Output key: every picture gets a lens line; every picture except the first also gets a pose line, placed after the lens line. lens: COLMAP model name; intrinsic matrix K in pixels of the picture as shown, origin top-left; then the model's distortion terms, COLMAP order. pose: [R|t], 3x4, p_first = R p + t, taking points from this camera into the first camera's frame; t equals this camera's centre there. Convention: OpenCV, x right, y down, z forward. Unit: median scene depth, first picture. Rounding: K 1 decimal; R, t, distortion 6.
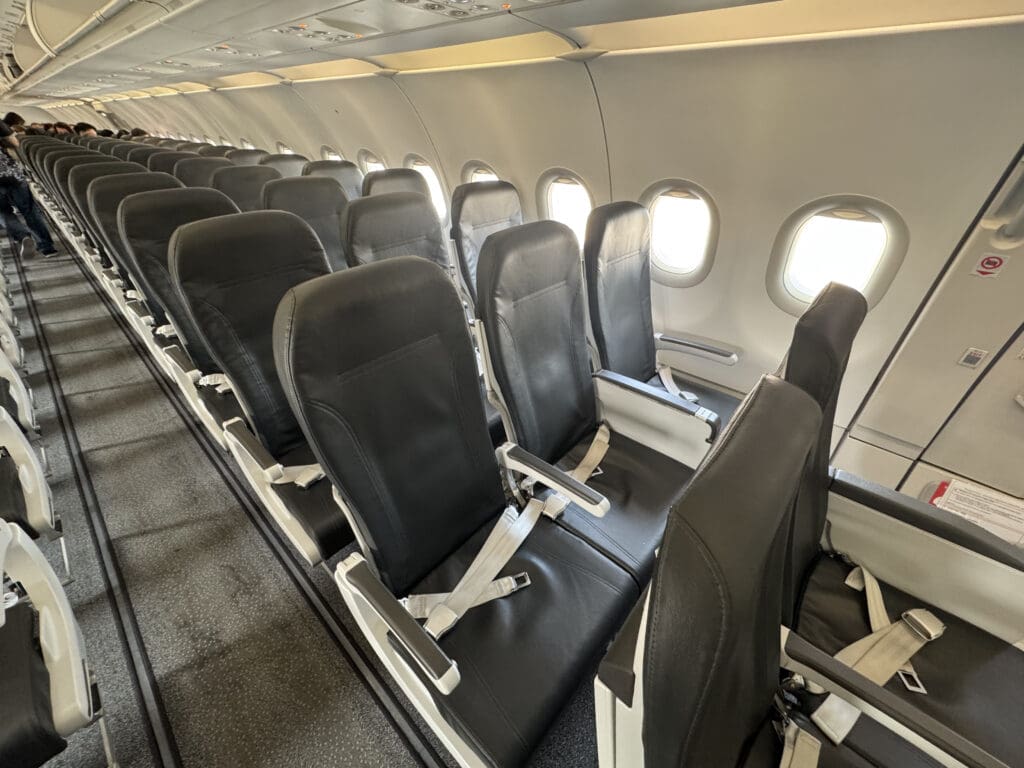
lens RADIAL K [[405.8, 0, 512.0], [0, 405.8, 384.0], [0, 0, 1]] dist [-0.002286, -0.000202]
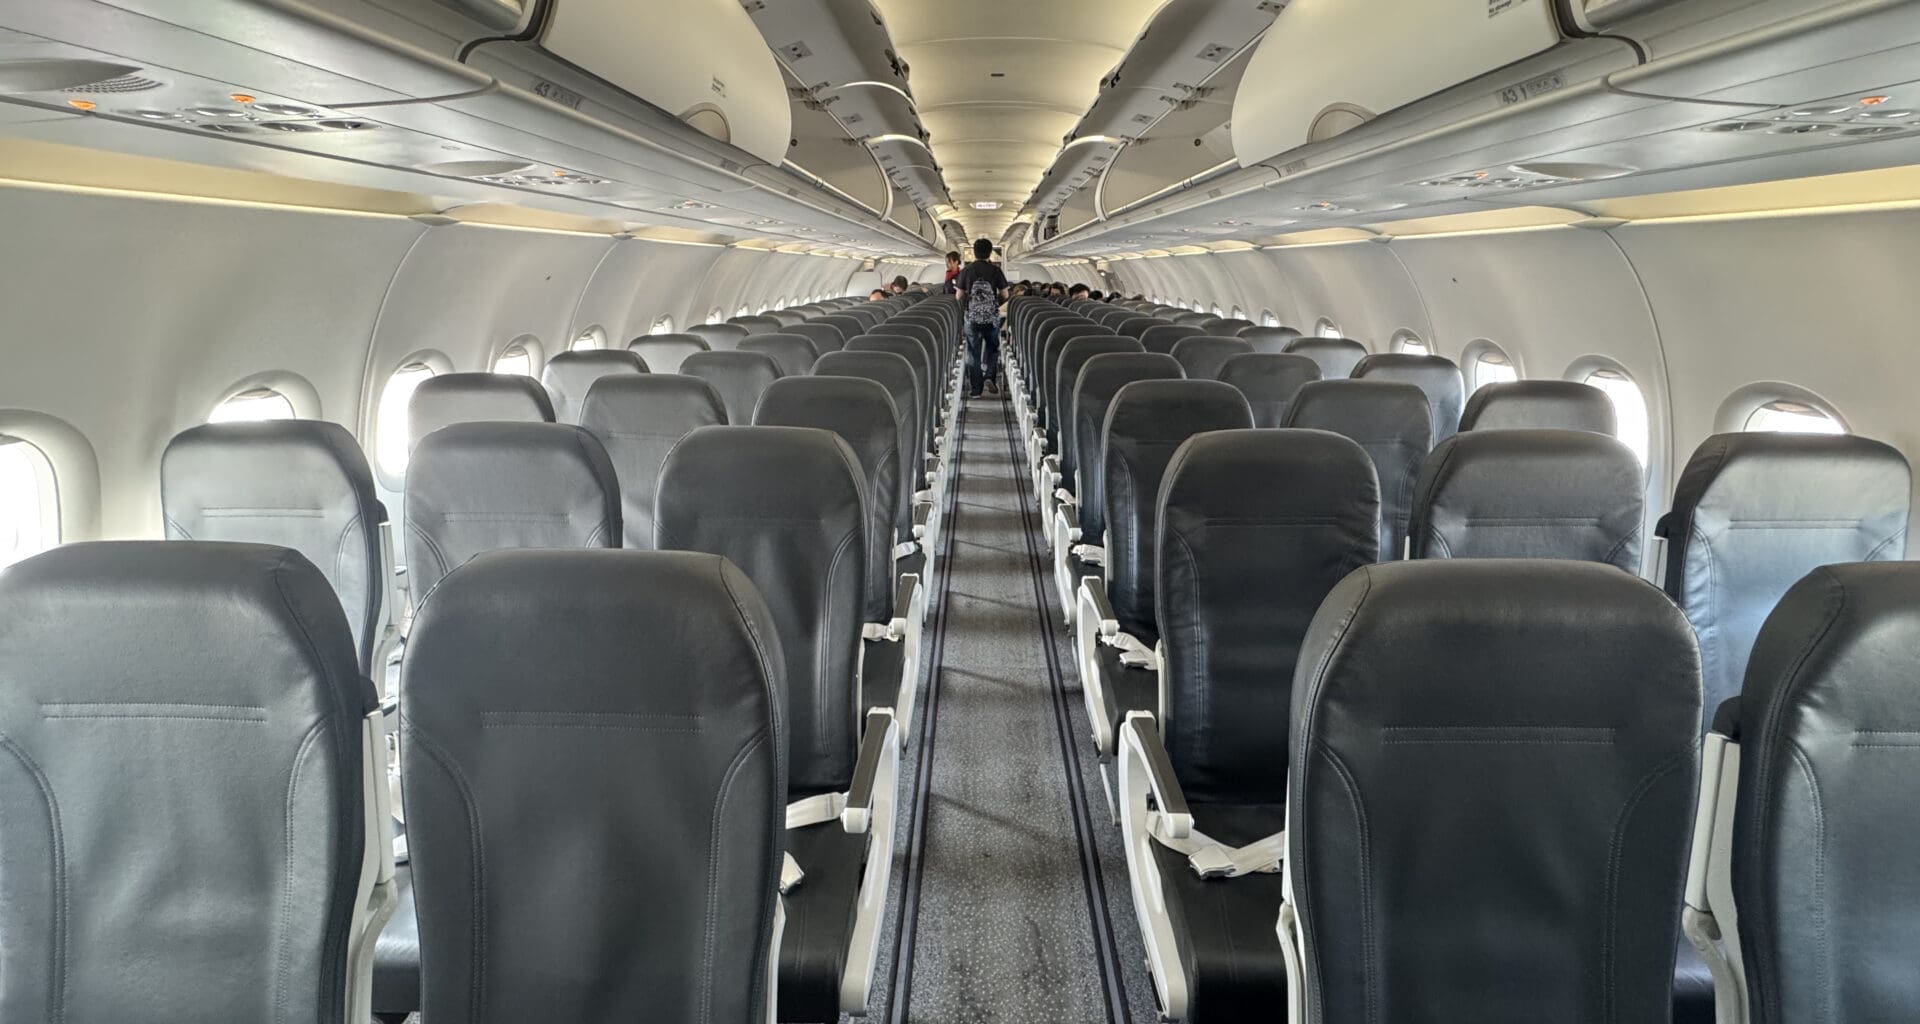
lens RADIAL K [[763.3, 0, 960.0], [0, 763.3, 512.0], [0, 0, 1]] dist [-0.003755, -0.000029]
pose [[0.654419, 0.224747, -0.721959, -0.050976], [-0.414195, 0.905362, -0.093606, 0.022818], [0.632596, 0.360289, 0.685575, -0.090470]]
